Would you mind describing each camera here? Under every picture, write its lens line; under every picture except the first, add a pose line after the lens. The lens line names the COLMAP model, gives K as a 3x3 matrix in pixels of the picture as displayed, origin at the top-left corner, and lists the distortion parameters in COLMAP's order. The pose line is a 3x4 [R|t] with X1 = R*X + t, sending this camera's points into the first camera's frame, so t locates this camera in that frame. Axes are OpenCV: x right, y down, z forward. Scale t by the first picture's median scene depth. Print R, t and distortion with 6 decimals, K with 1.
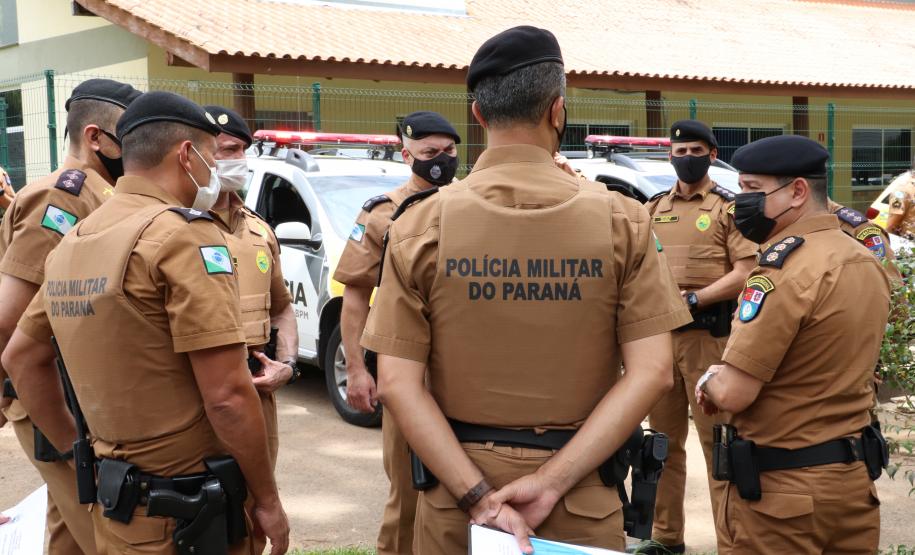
lens RADIAL K [[1636.5, 0, 457.7], [0, 1636.5, 301.5], [0, 0, 1]] dist [0.238334, 0.040748]
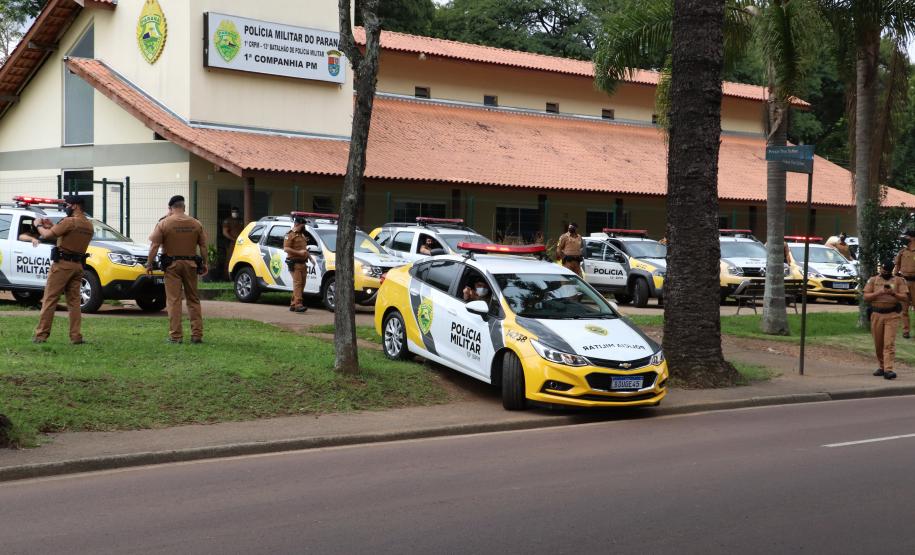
lens RADIAL K [[1636.5, 0, 457.7], [0, 1636.5, 301.5], [0, 0, 1]] dist [0.238334, 0.040748]
pose [[0.994767, 0.032076, 0.097009, -0.087323], [-0.028920, 0.999011, -0.033764, 0.099084], [-0.097996, 0.030781, 0.994711, -1.323972]]
